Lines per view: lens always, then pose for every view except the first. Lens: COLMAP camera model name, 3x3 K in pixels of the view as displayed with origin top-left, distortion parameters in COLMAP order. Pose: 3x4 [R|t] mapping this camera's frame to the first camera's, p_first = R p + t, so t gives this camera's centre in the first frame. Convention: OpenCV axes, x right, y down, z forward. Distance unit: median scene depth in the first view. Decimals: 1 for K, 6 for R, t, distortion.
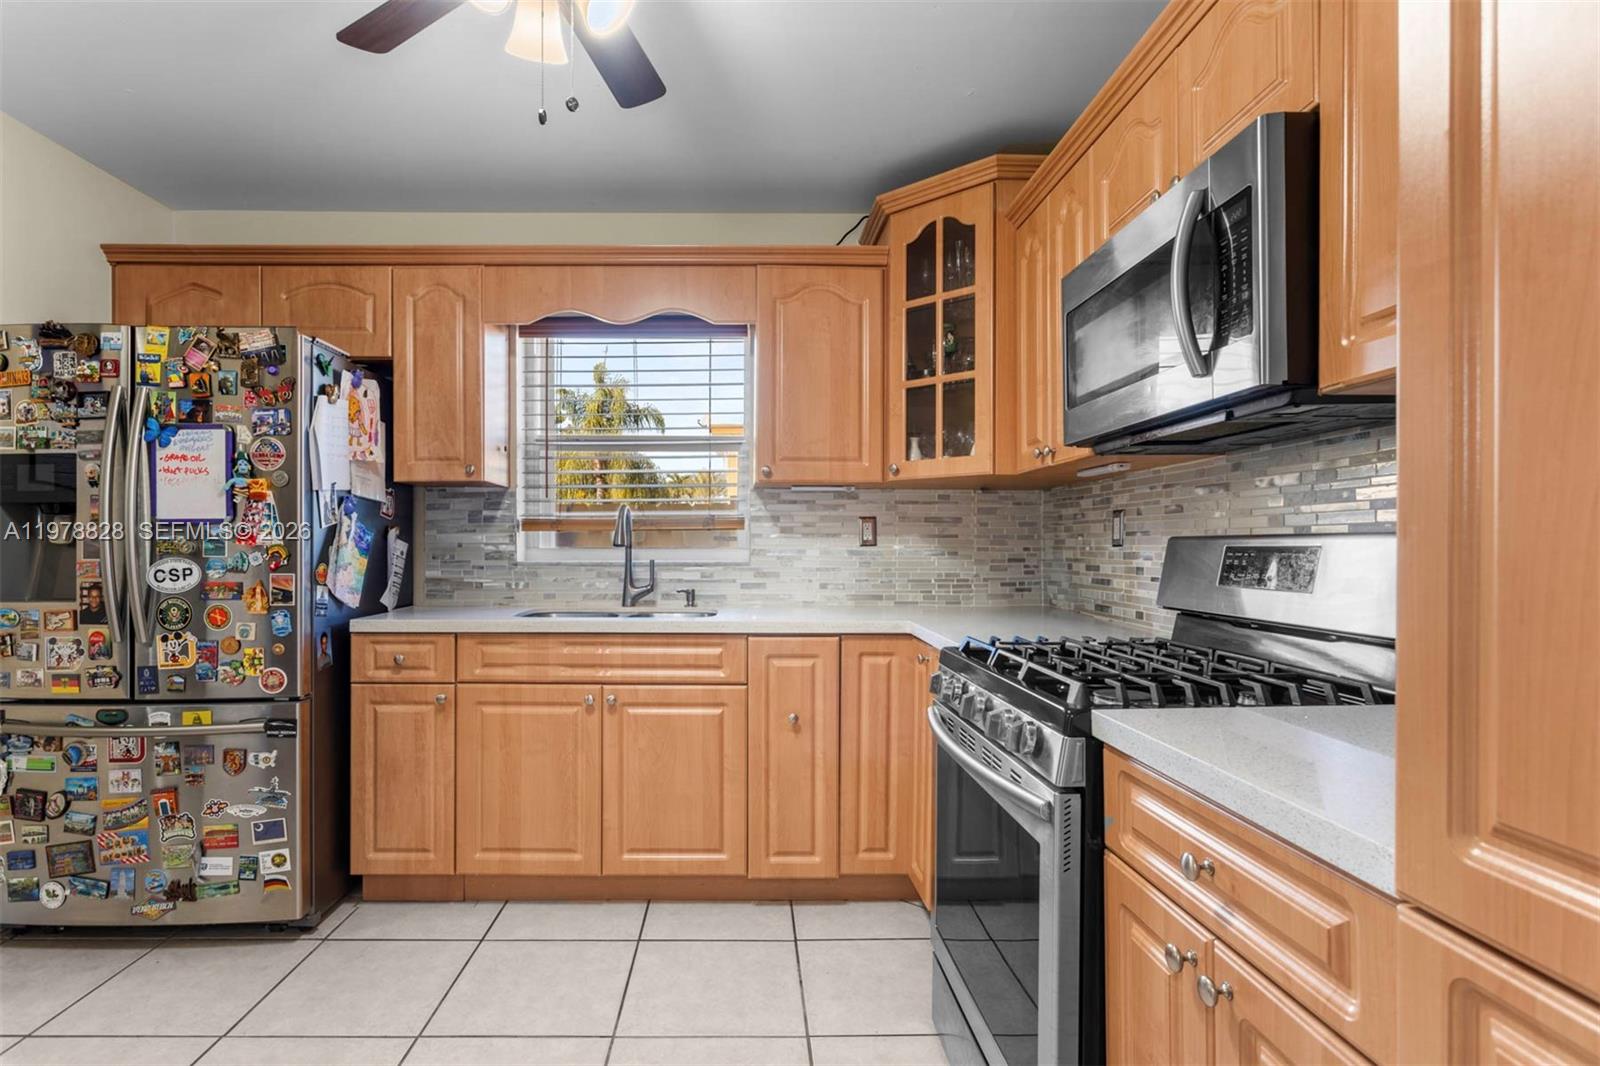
lens RADIAL K [[798.4, 0, 791.3], [0, 798.4, 539.7], [0, 0, 1]] dist [-0.003869, 0.003136]
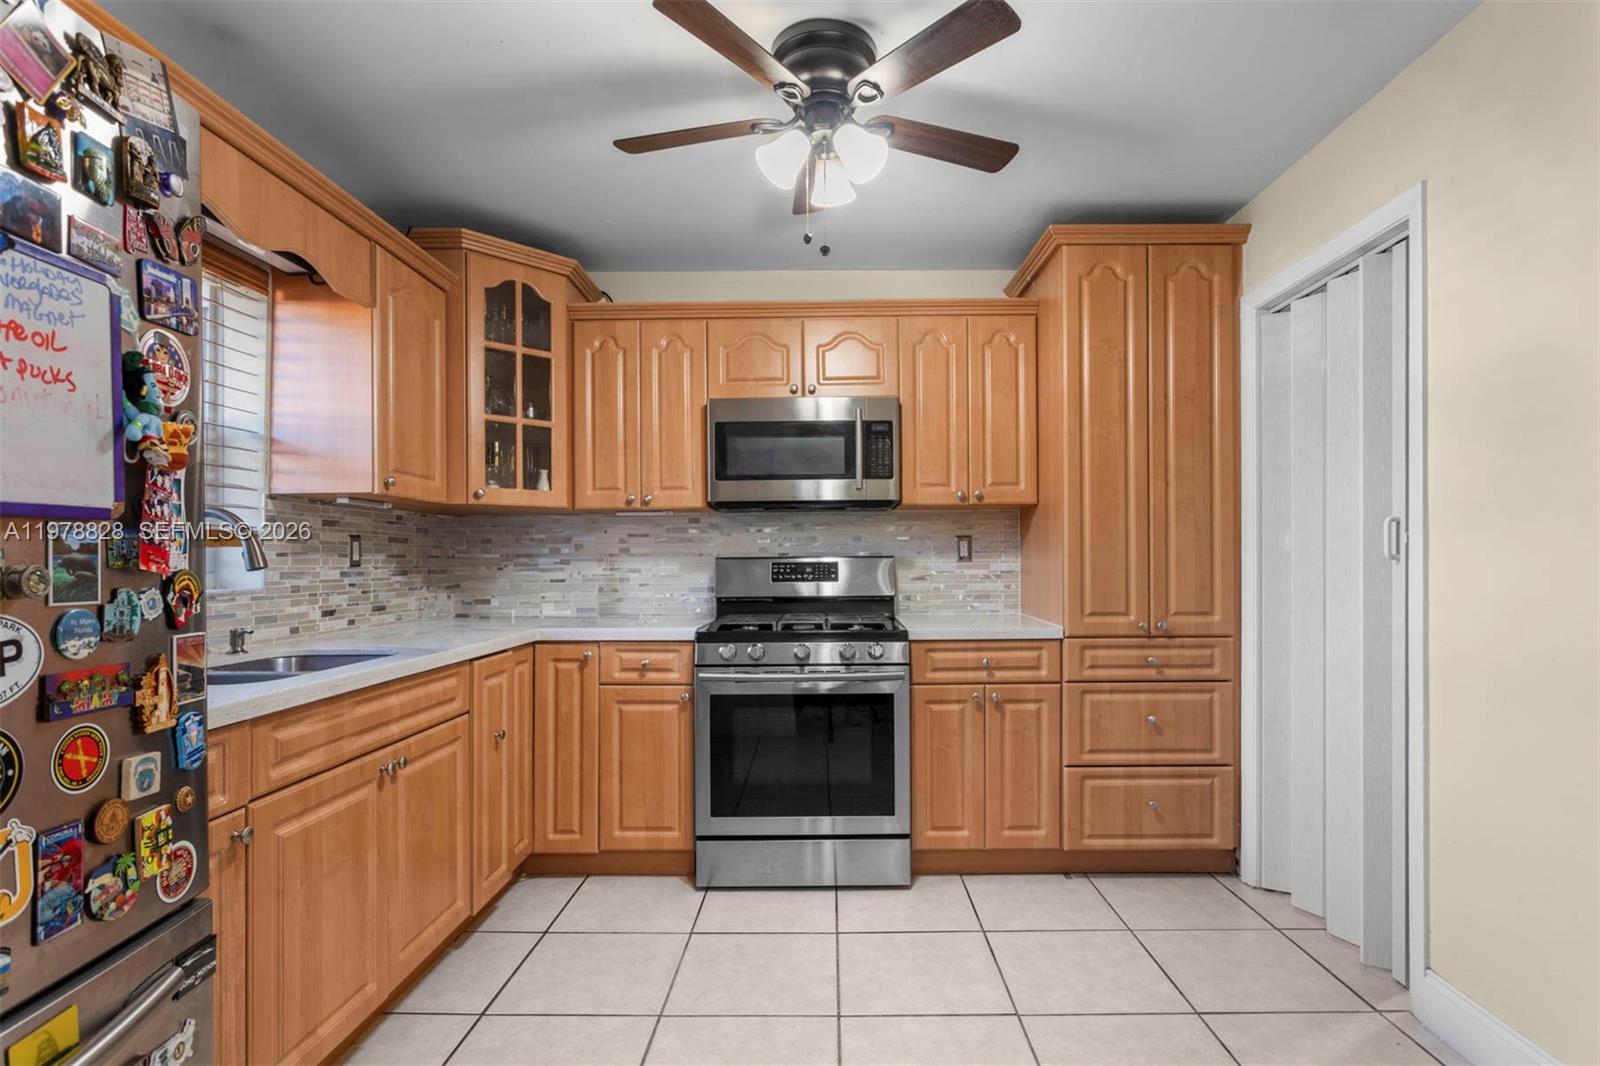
lens RADIAL K [[798.4, 0, 797.2], [0, 798.4, 549.5], [0, 0, 1]] dist [-0.003869, 0.003136]
pose [[0.042010, 0.011091, 0.999056, -1.089019], [0.001606, 0.999936, -0.011168, -0.000301], [-0.999116, 0.002073, 0.041989, 0.629130]]
